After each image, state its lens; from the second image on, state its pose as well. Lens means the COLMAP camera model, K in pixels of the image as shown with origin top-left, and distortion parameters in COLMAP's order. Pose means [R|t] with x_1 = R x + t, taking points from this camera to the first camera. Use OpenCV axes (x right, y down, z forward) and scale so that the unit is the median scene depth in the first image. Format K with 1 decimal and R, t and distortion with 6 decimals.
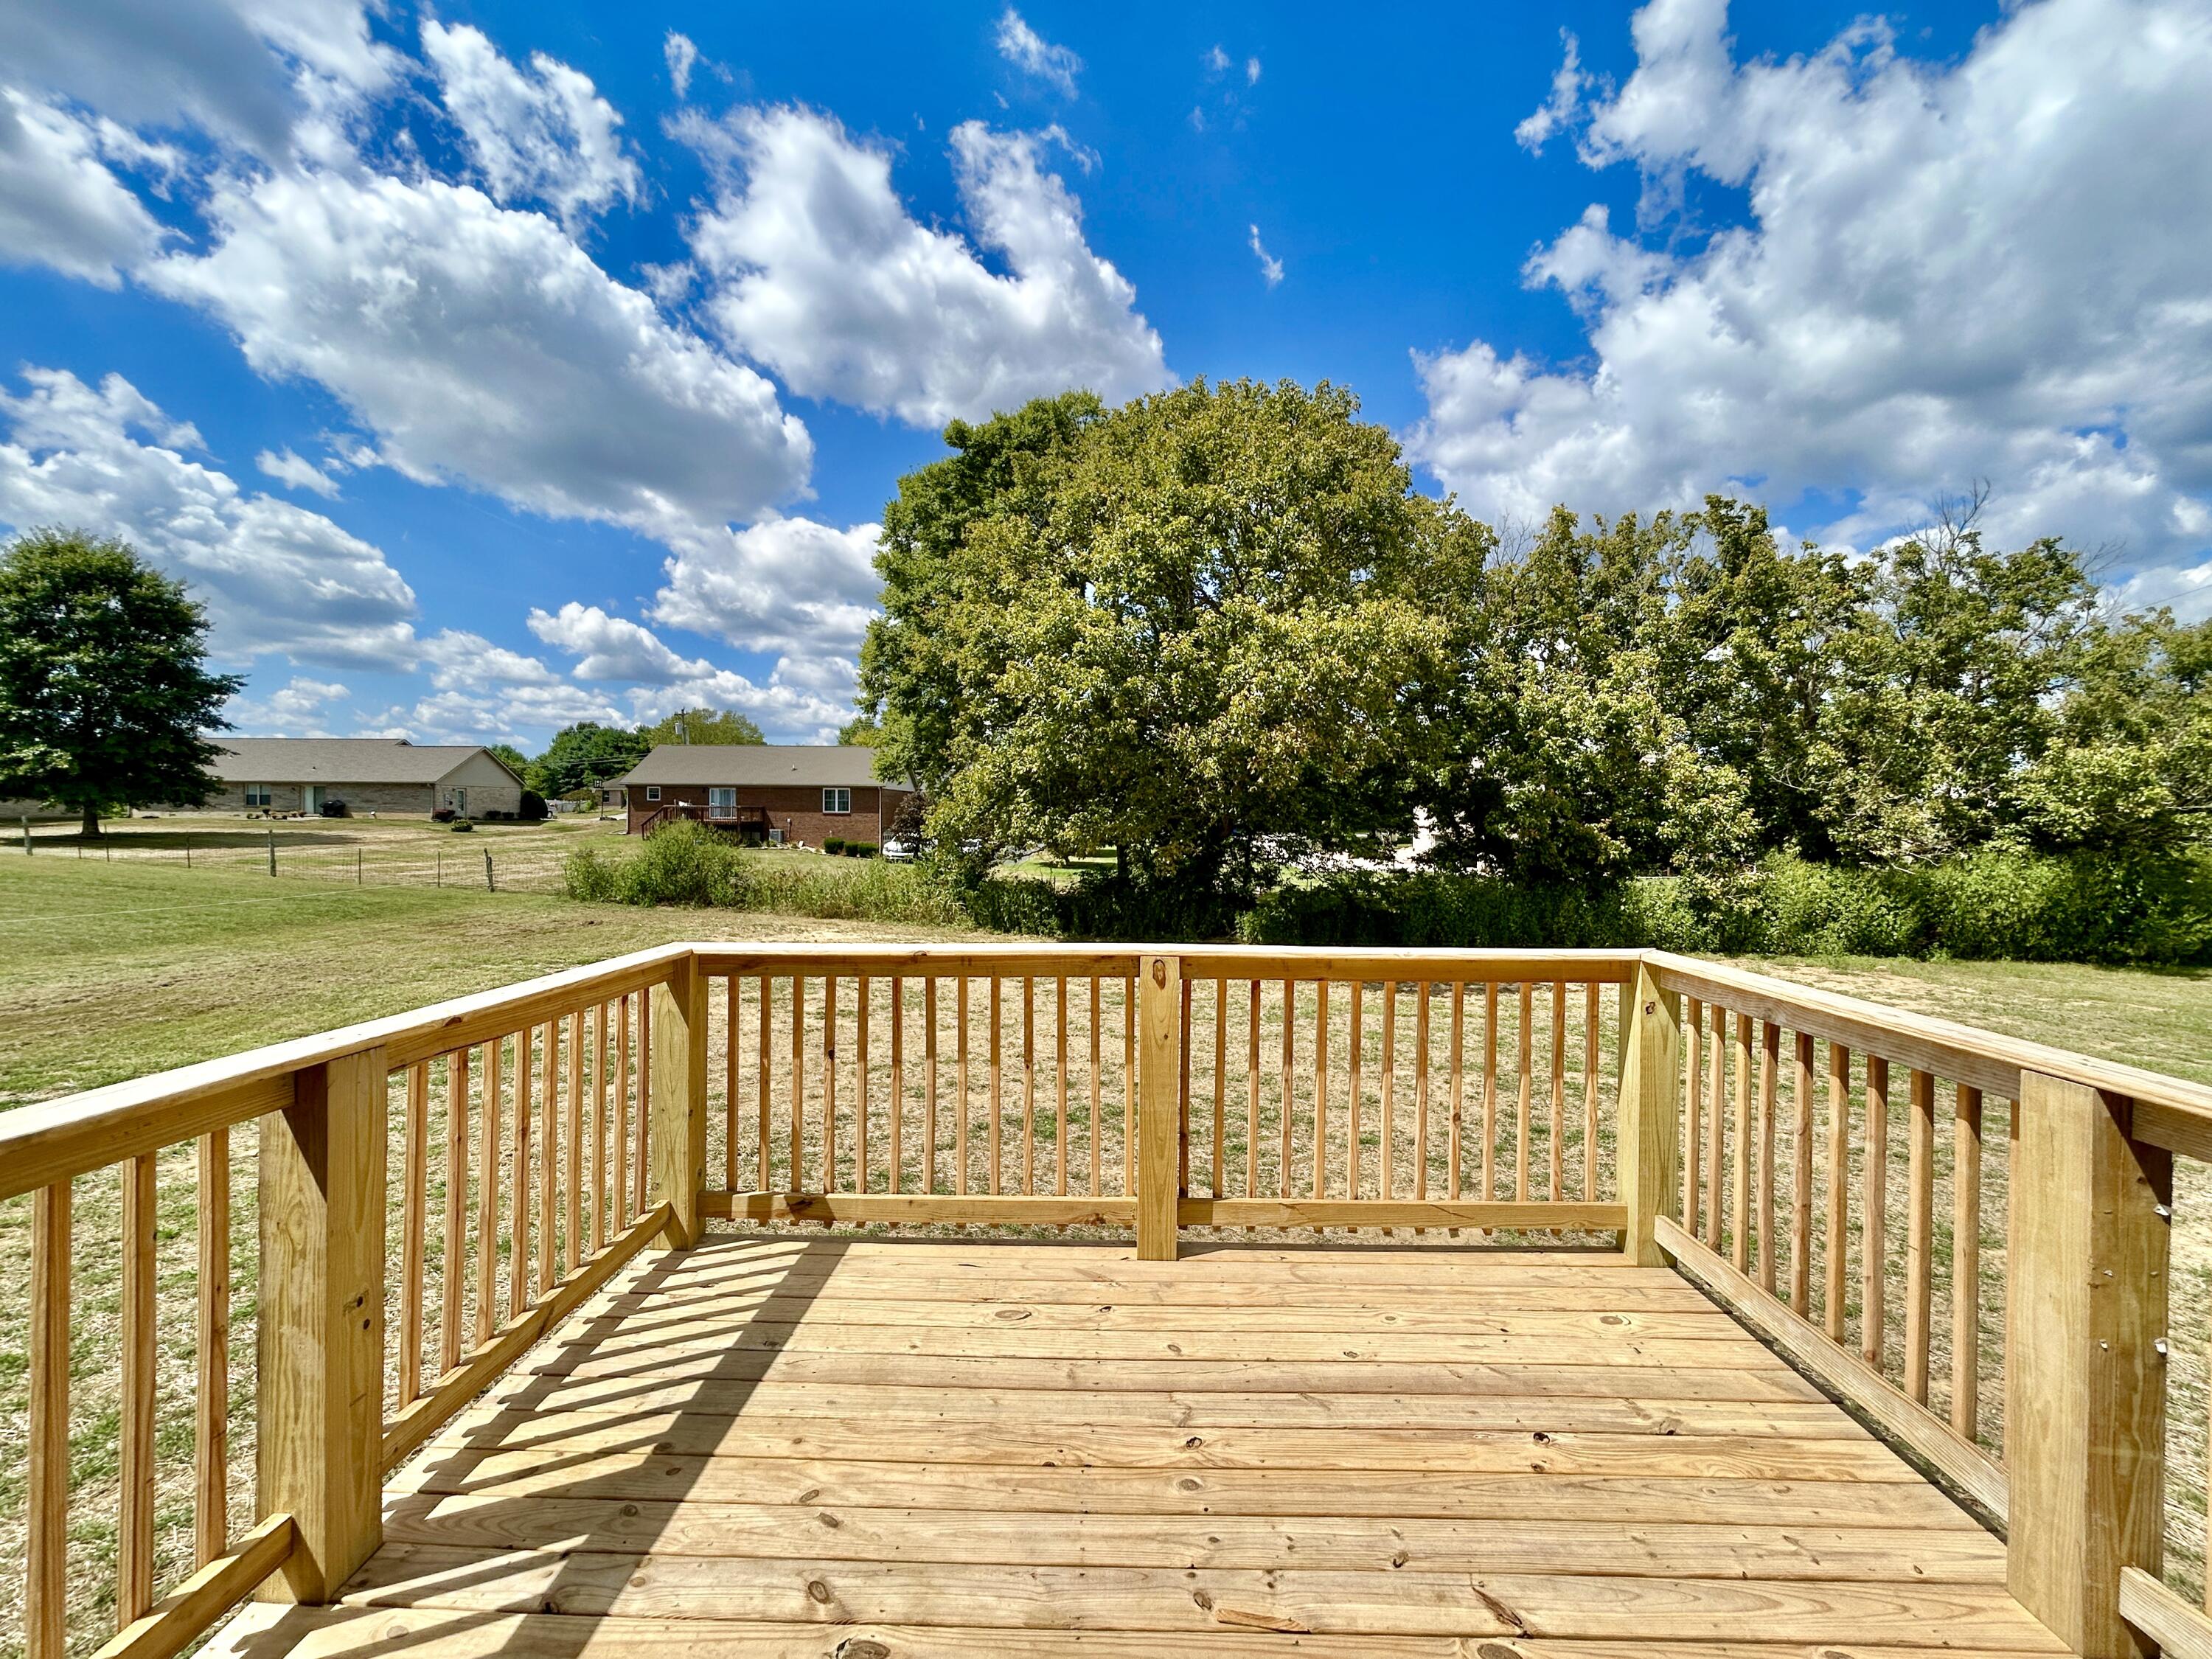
lens RADIAL K [[891.0, 0, 1094.8], [0, 891.0, 823.8], [0, 0, 1]] dist [0.001343, 0.000424]
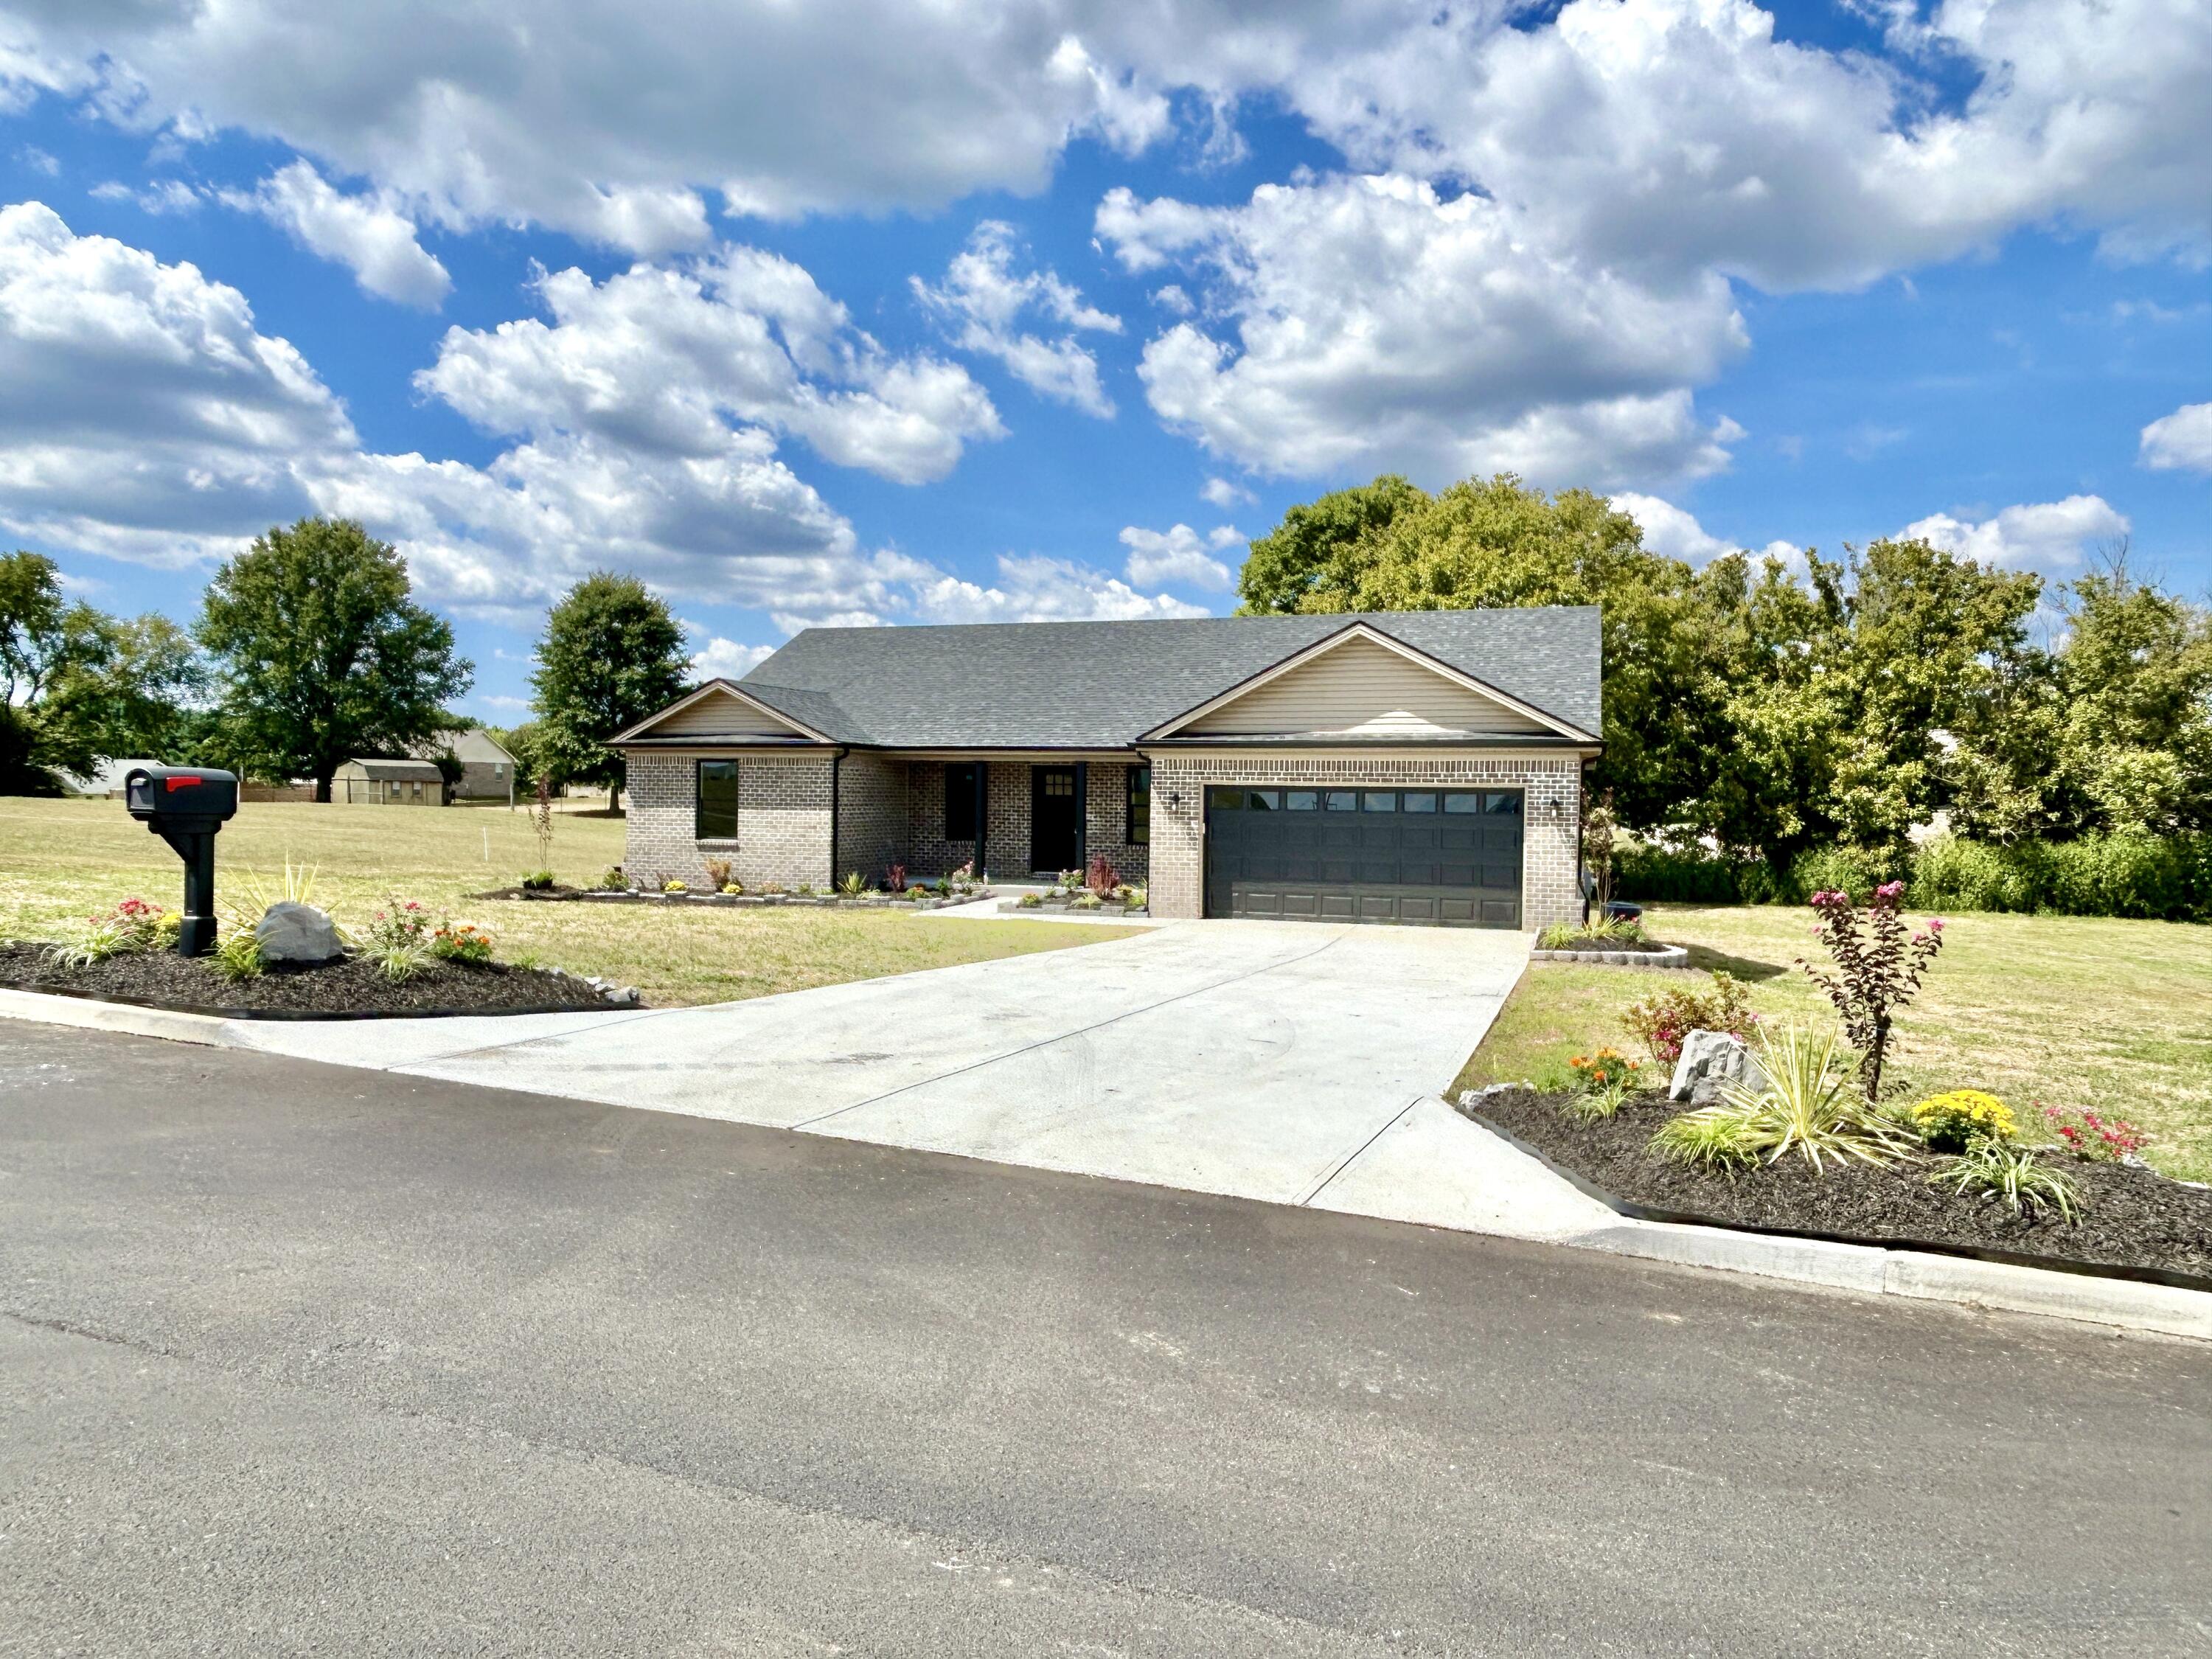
lens RADIAL K [[1535.4, 0, 1150.3], [0, 1535.4, 833.9], [0, 0, 1]] dist [-0.003099, -0.005687]
pose [[0.968107, 0.011893, -0.250254, 0.215879], [-0.009138, 0.999884, 0.012165, 0.017622], [0.250370, -0.009490, 0.968104, -1.286515]]
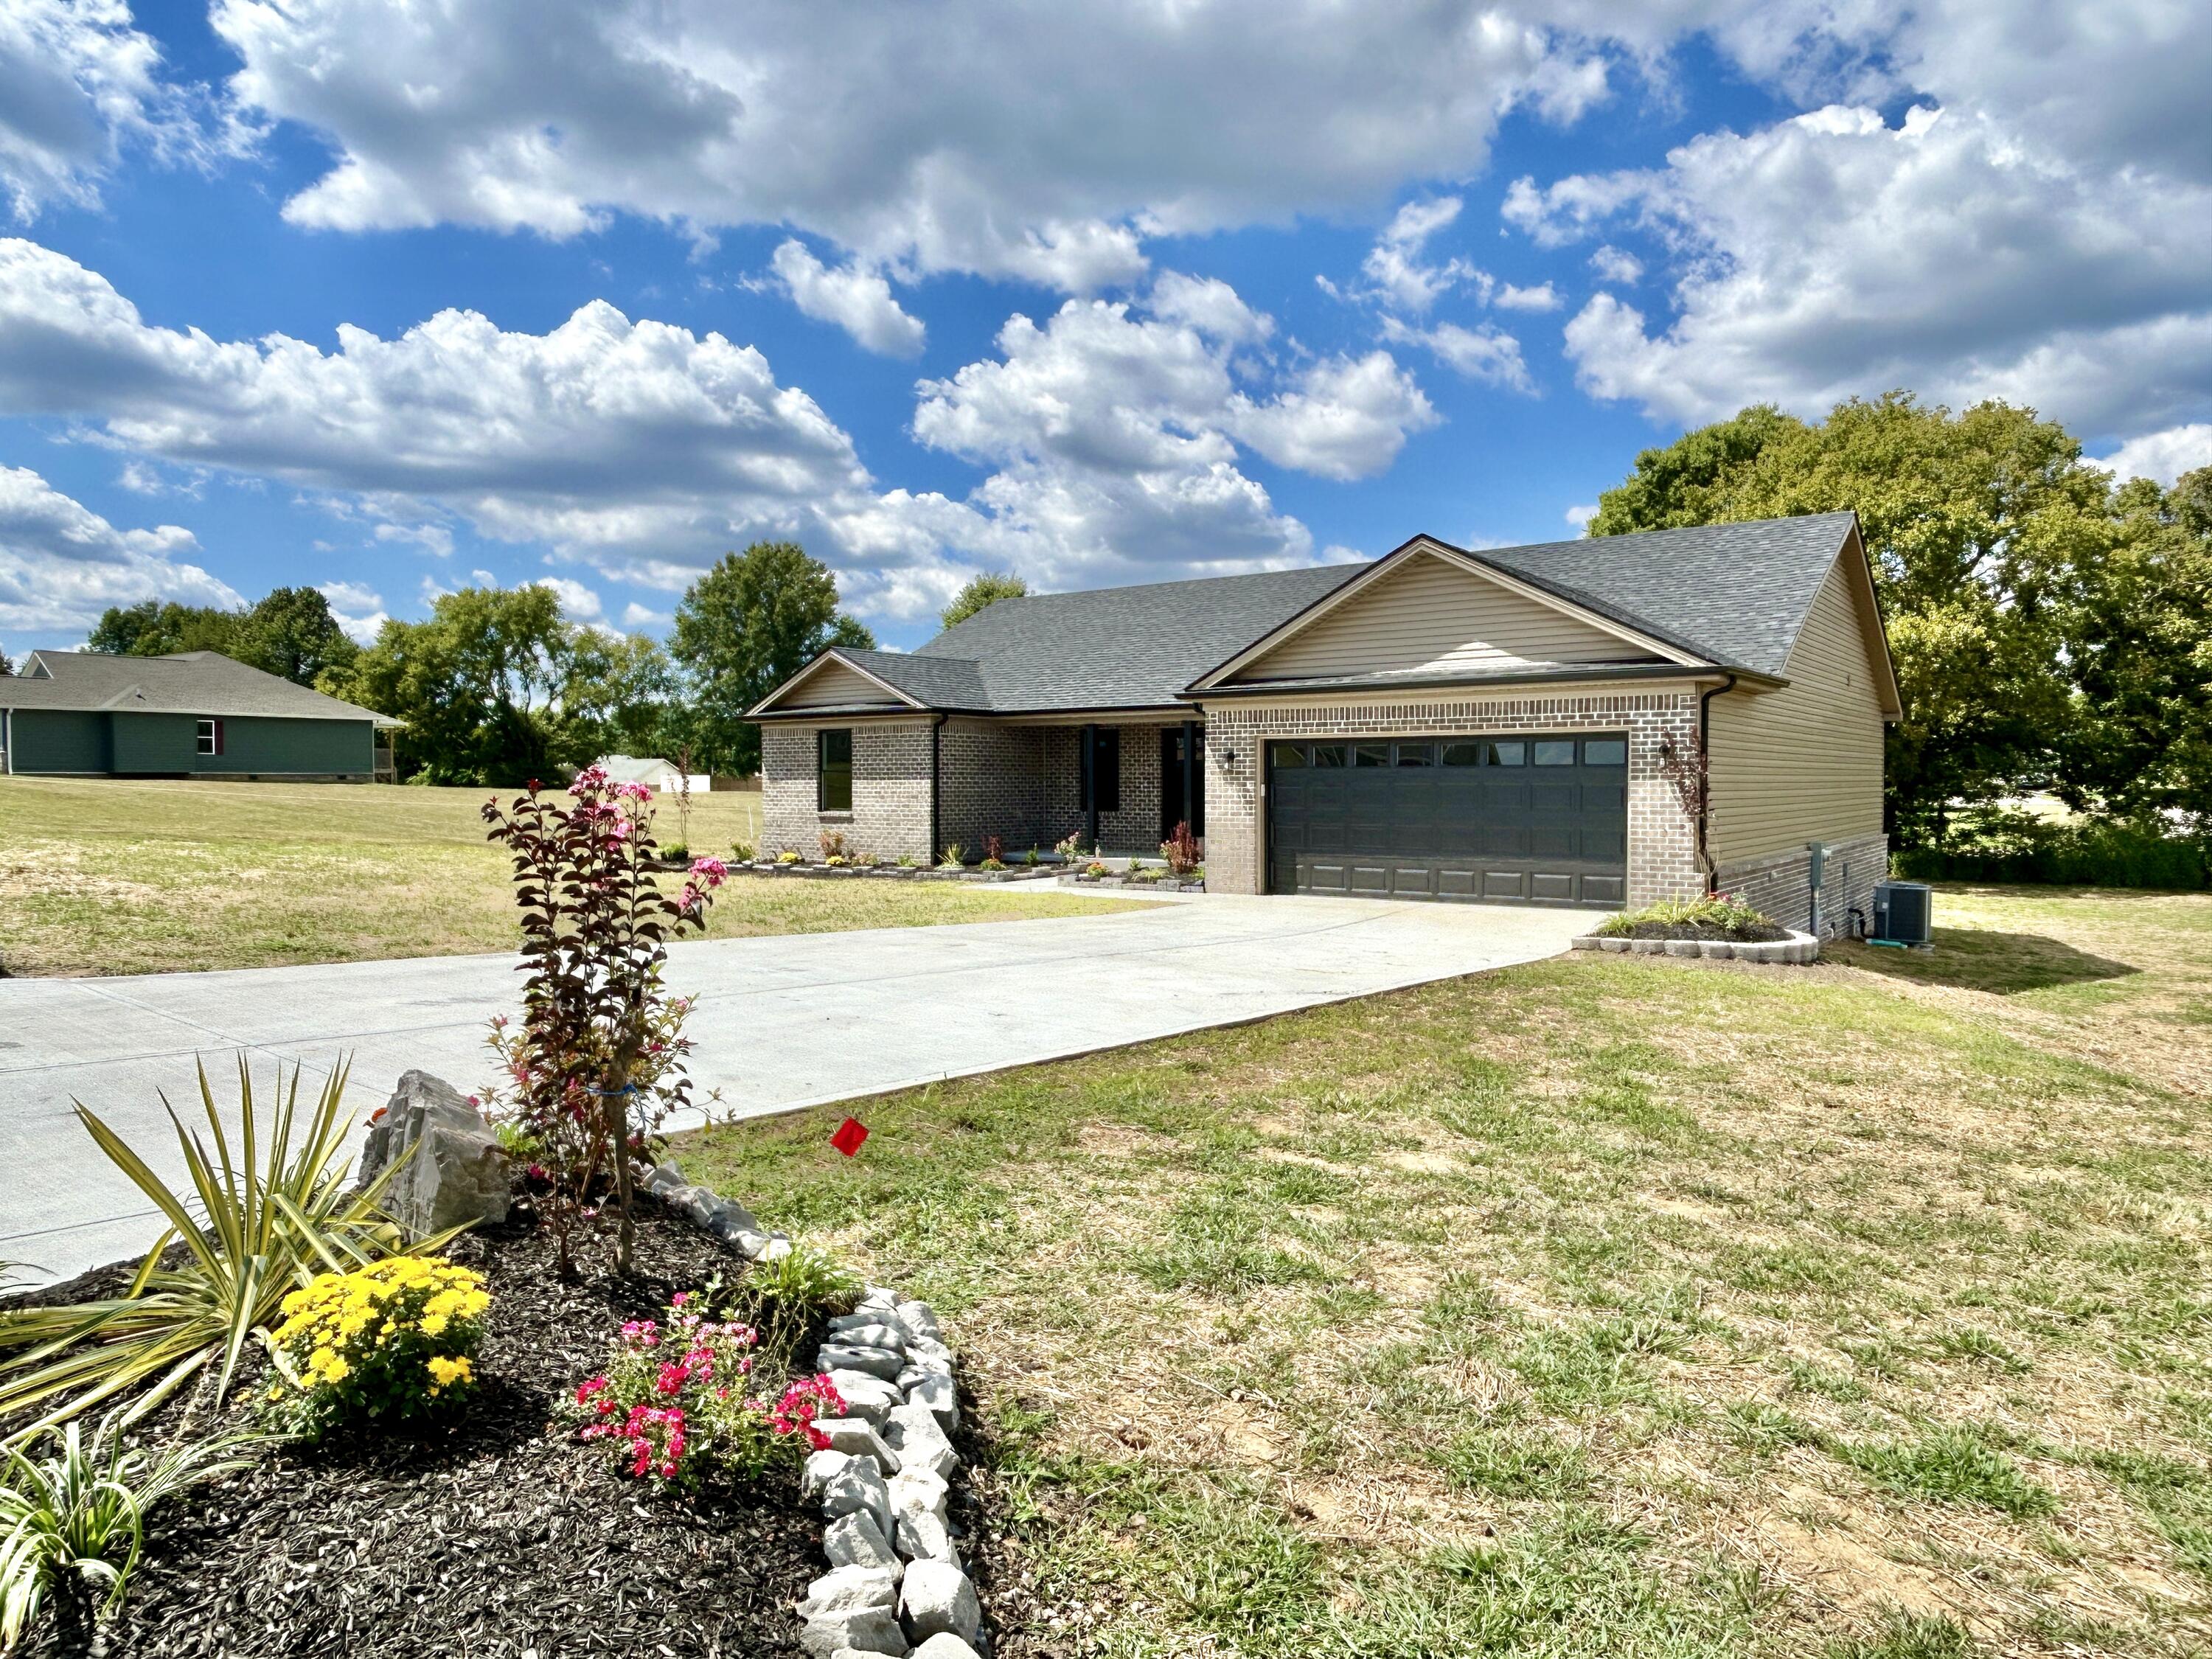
lens RADIAL K [[1479.2, 0, 1117.5], [0, 1479.2, 779.6], [0, 0, 1]] dist [0.005716, 0.003860]
pose [[0.833758, -0.009752, -0.552044, 0.359447], [0.002076, 0.999892, -0.014528, 0.029422], [0.552126, 0.010967, 0.833688, -1.091236]]
